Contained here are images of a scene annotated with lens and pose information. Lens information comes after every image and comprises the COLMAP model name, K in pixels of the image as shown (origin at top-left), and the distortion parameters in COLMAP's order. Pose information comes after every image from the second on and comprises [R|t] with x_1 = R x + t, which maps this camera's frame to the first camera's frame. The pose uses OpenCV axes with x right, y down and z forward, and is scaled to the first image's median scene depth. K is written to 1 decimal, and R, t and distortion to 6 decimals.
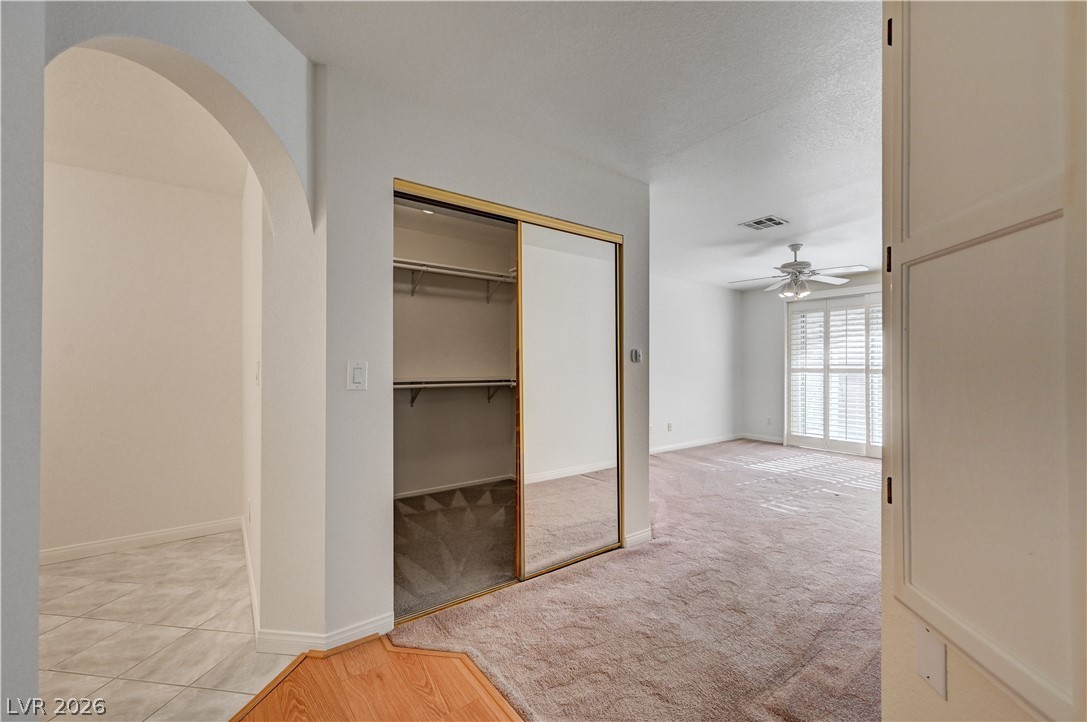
lens RADIAL K [[435.3, 0, 538.9], [0, 435.3, 362.1], [0, 0, 1]] dist [0.000984, 0.000355]
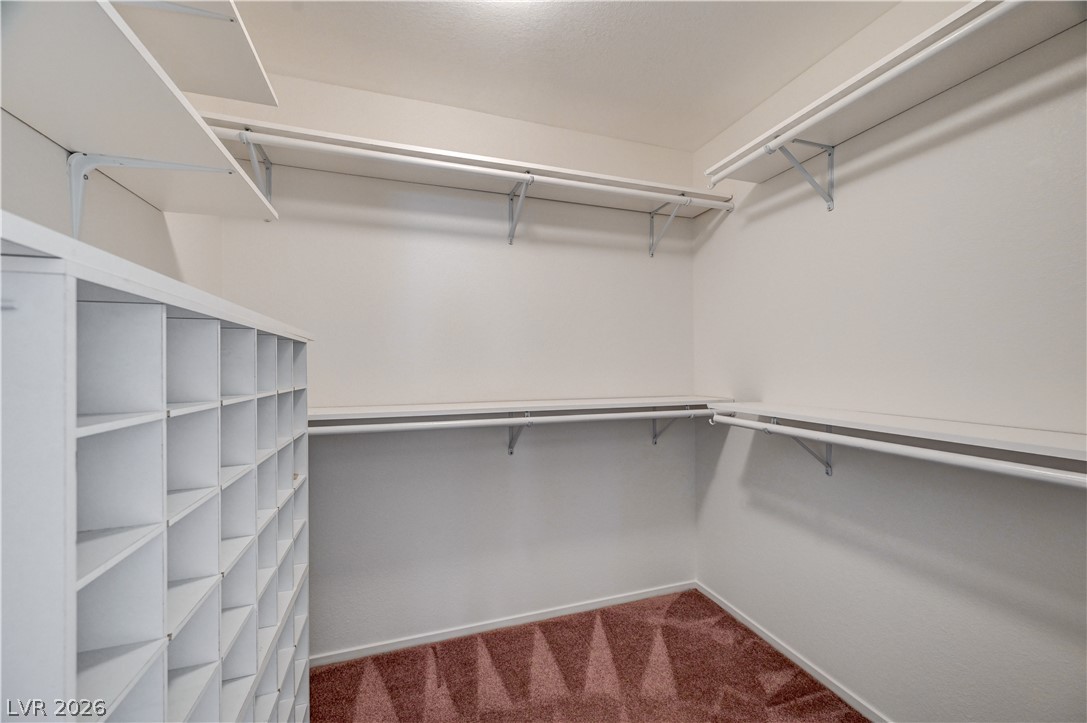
lens RADIAL K [[435.3, 0, 545.1], [0, 435.3, 362.5], [0, 0, 1]] dist [0.000984, 0.000355]
pose [[0.957674, -0.004933, -0.287813, -0.098627], [0.004797, 0.999988, -0.001178, -0.008306], [0.287816, -0.000253, 0.957686, 0.501494]]
